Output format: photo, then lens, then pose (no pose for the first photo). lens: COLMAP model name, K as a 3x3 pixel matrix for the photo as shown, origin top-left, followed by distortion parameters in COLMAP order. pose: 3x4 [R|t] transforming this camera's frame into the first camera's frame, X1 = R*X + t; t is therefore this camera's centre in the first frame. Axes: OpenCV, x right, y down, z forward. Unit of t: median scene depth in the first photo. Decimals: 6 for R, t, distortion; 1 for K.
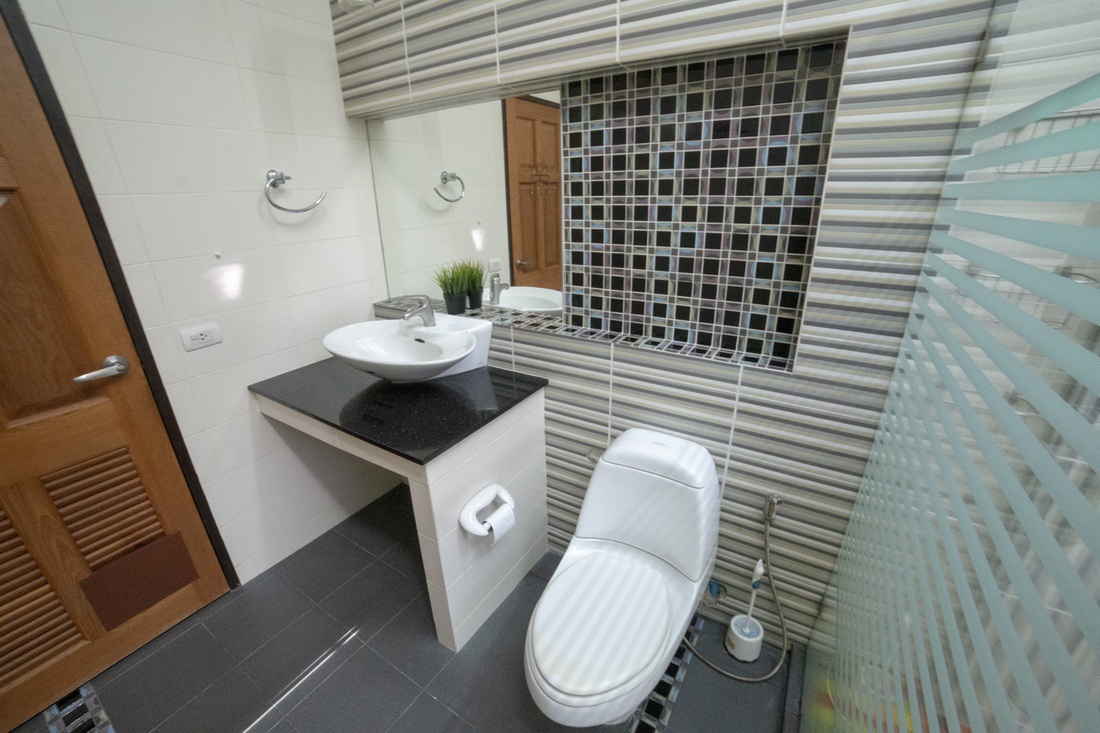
lens RADIAL K [[451.0, 0, 550.7], [0, 451.0, 369.8], [0, 0, 1]] dist [-0.107958, 0.037204]
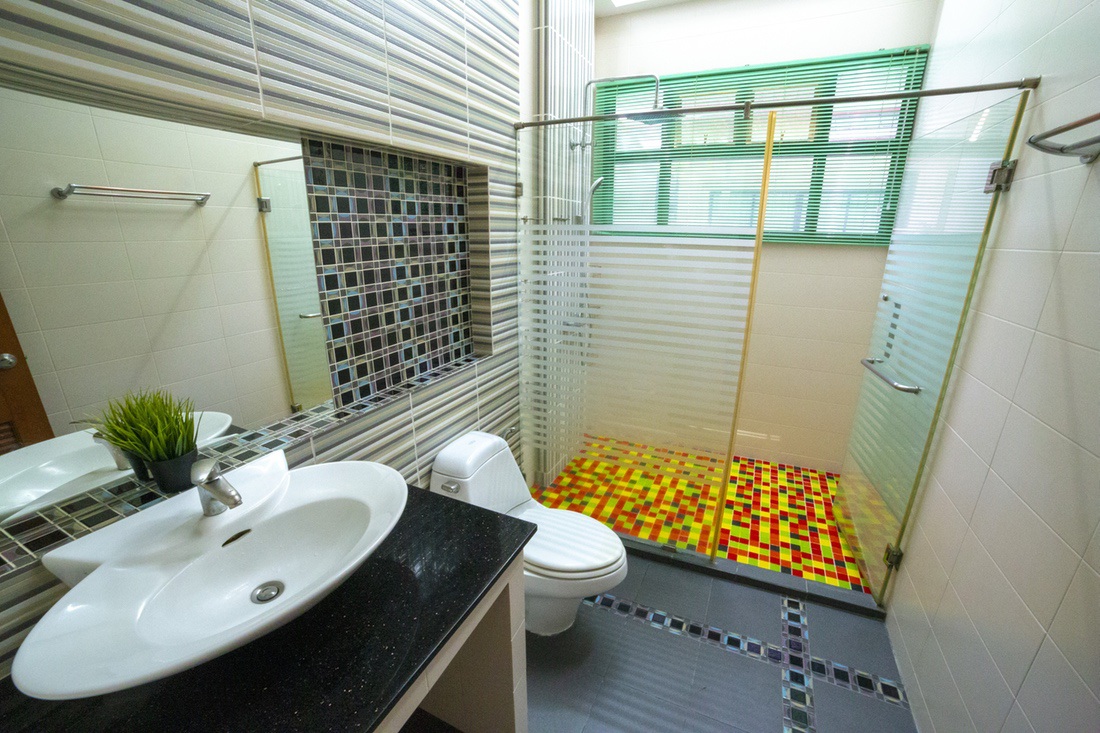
lens RADIAL K [[451.0, 0, 550.7], [0, 451.0, 369.8], [0, 0, 1]] dist [-0.107958, 0.037204]
pose [[-0.118733, -0.272915, 0.954683, -1.005845], [0.366229, 0.881657, 0.297586, -0.335412], [-0.922918, 0.384966, -0.004732, 0.744629]]
